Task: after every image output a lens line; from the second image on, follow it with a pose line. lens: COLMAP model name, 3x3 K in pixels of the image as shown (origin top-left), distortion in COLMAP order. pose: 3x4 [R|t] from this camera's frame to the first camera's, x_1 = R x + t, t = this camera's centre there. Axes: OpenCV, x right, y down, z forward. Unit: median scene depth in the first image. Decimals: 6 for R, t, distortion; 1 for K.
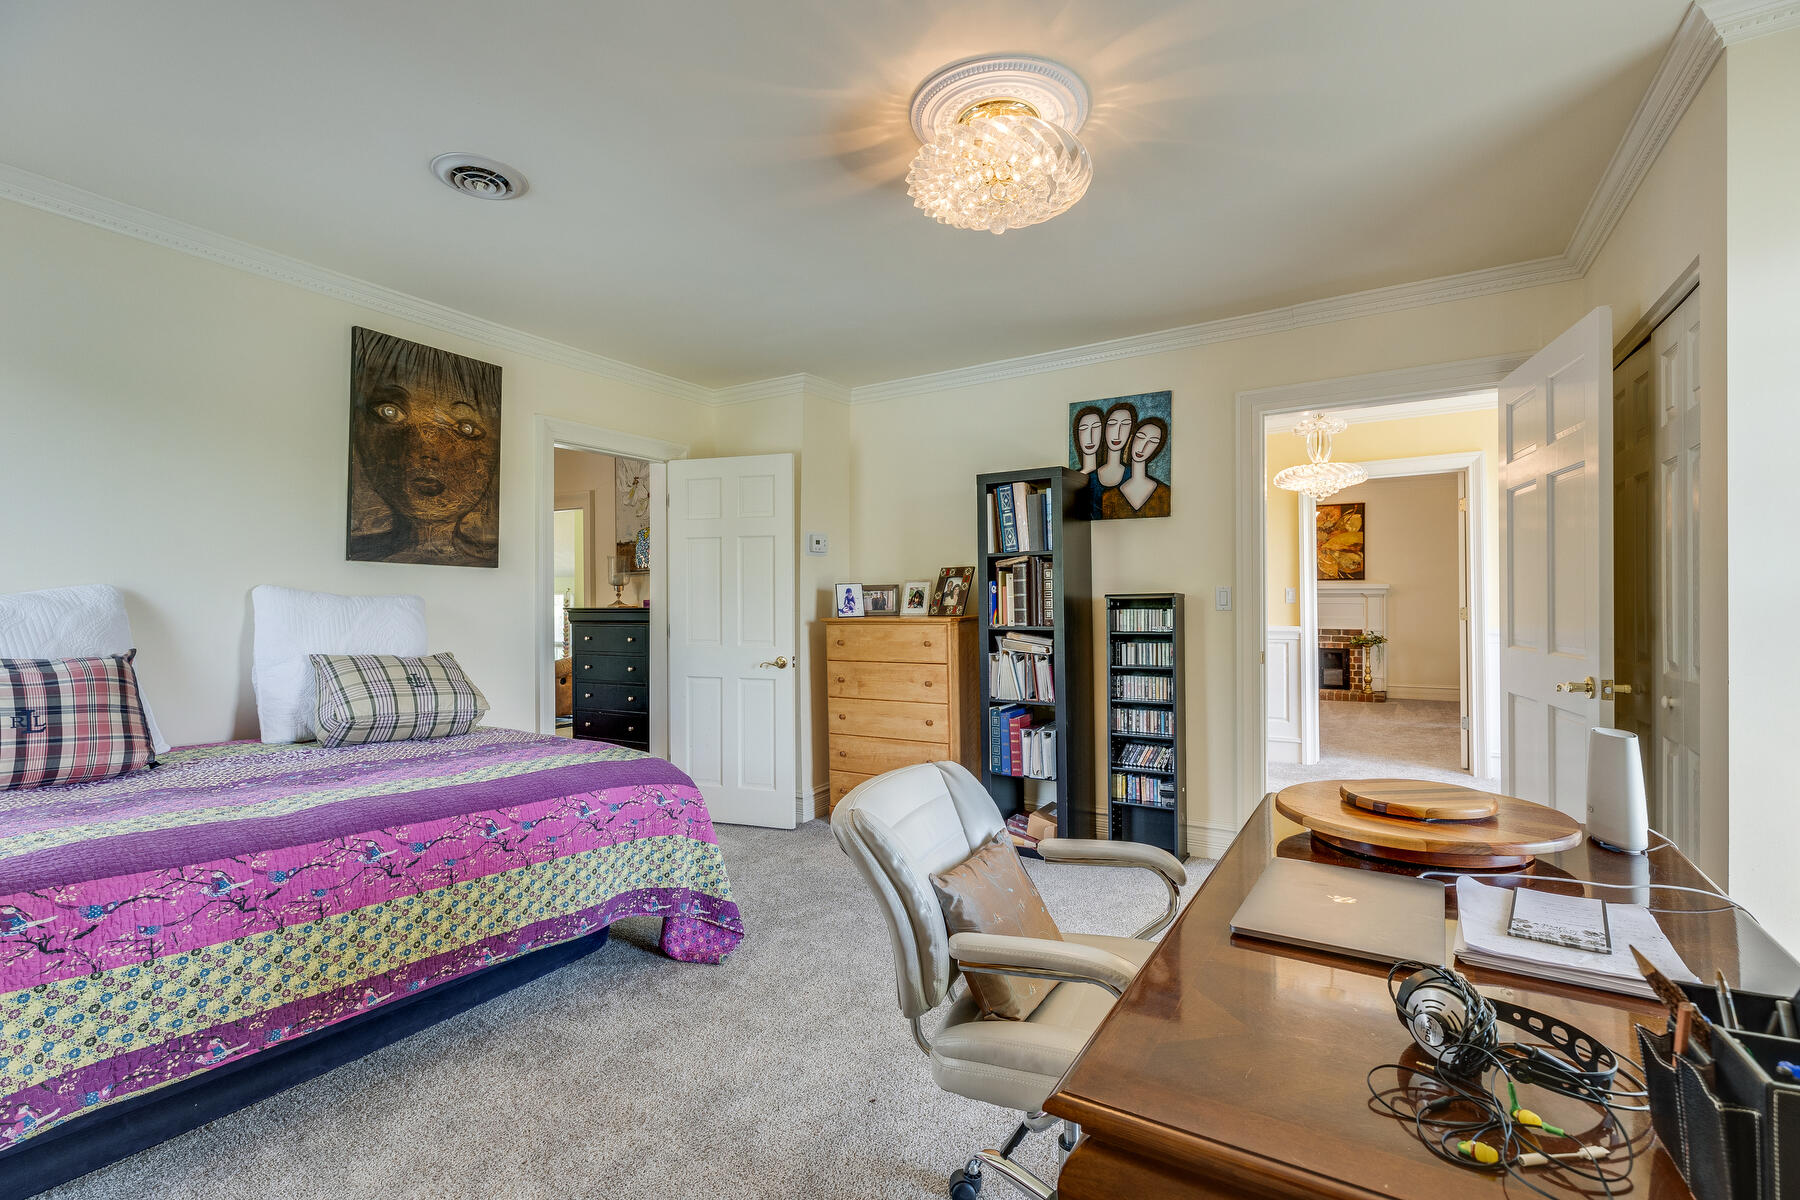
lens RADIAL K [[798.2, 0, 900.6], [0, 798.2, 604.3], [0, 0, 1]] dist [-0.003806, -0.001067]
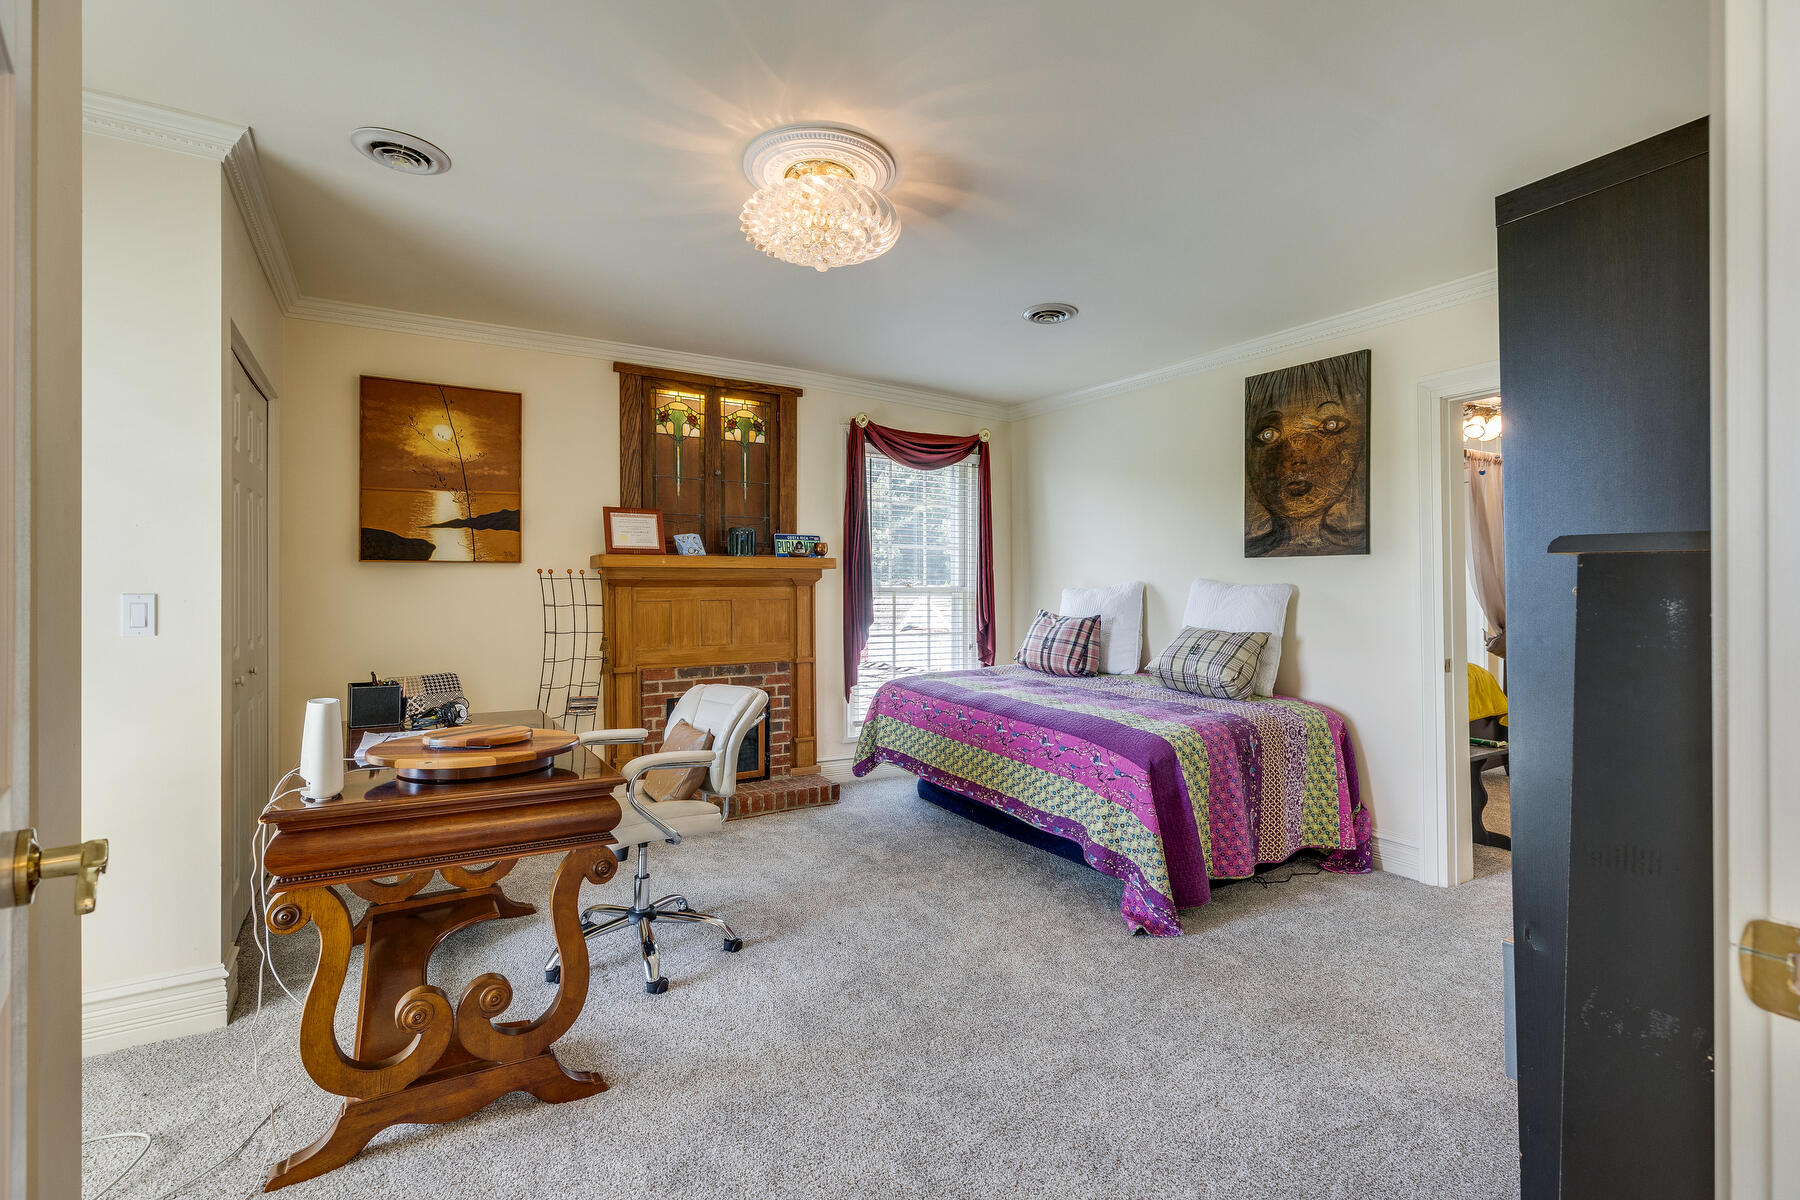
lens RADIAL K [[798.2, 0, 899.4], [0, 798.2, 589.8], [0, 0, 1]] dist [-0.003806, -0.001067]
pose [[-0.435317, -0.007515, -0.900246, 0.691390], [-0.001691, 0.999970, -0.007529, 0.007522], [0.900276, -0.001755, -0.435317, 0.994579]]
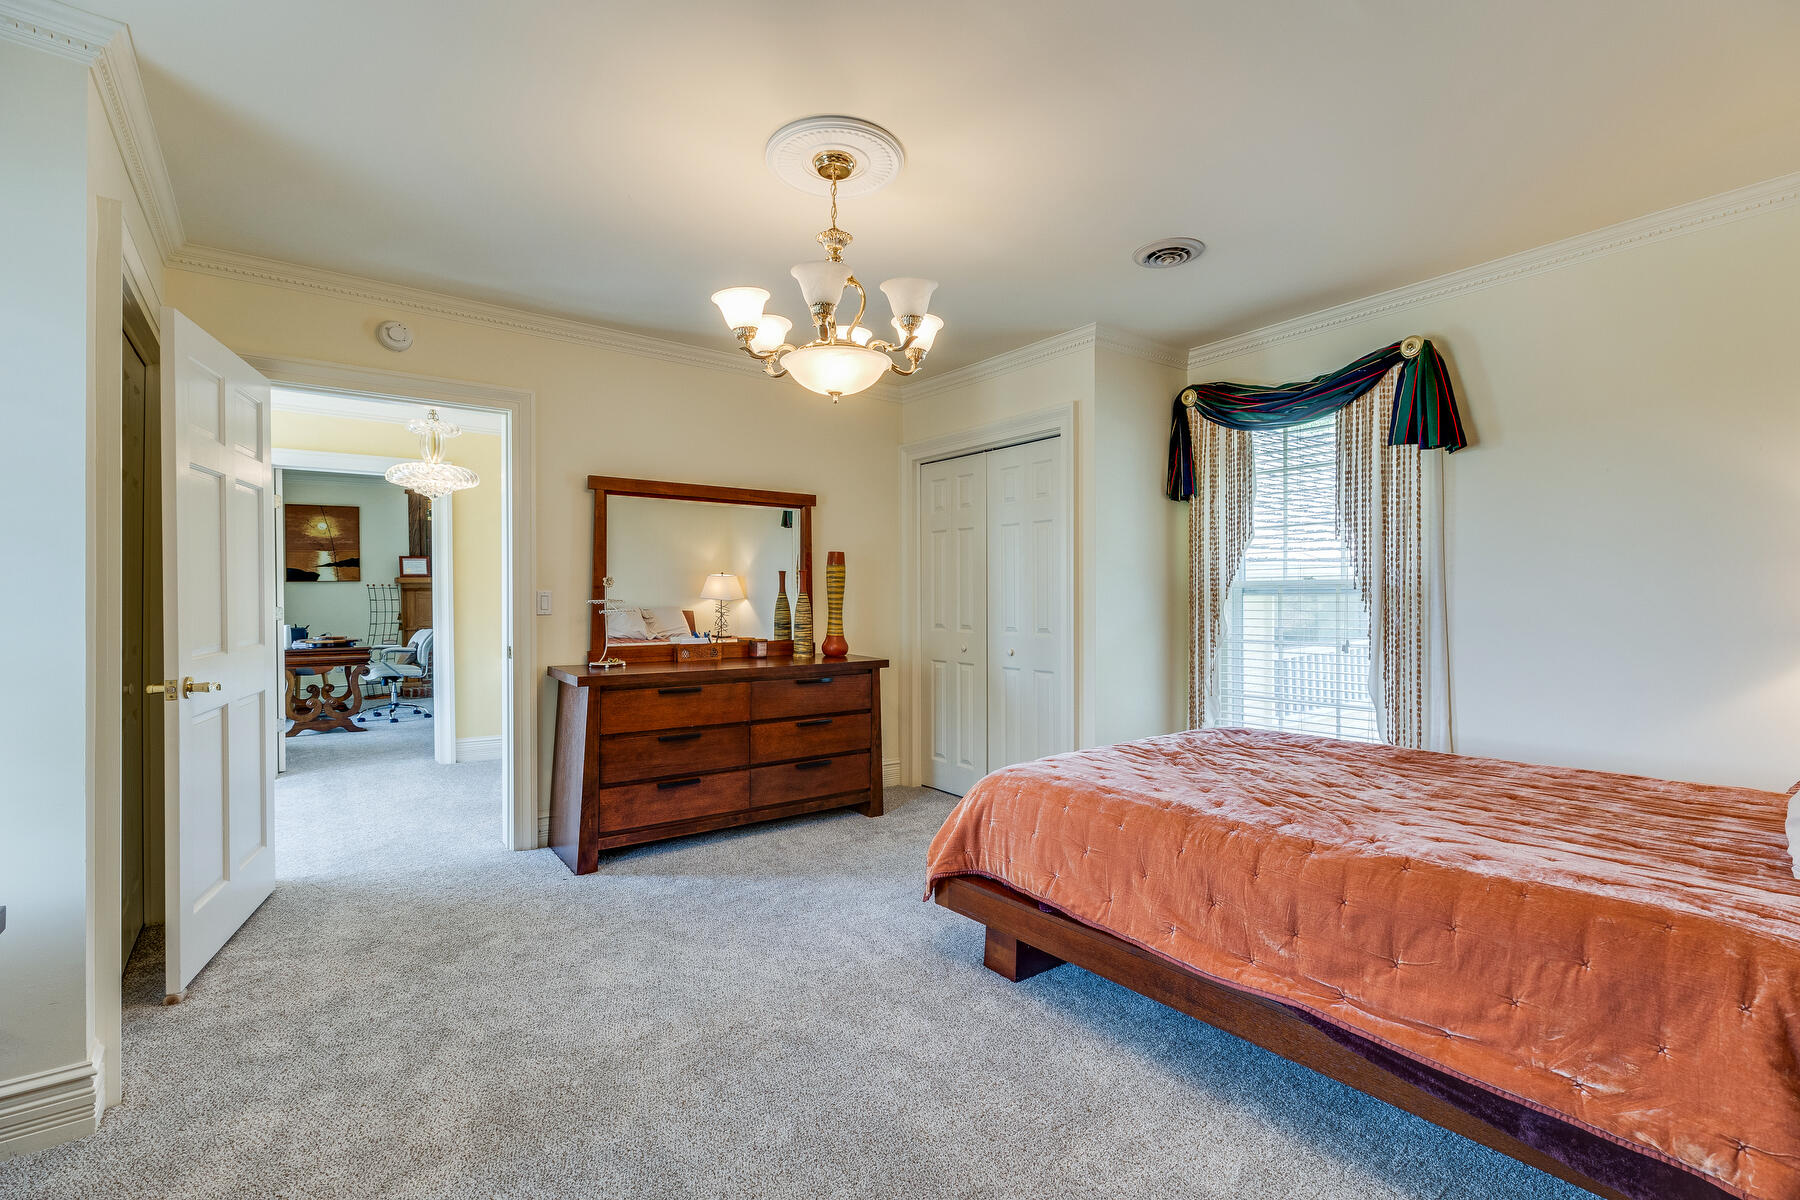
lens RADIAL K [[798.2, 0, 902.1], [0, 798.2, 602.5], [0, 0, 1]] dist [-0.003806, -0.001067]
pose [[-0.357428, 0.010295, -0.933884, 1.891926], [0.004033, 0.999947, 0.009480, 0.013446], [0.933932, -0.000378, -0.357451, 2.903263]]
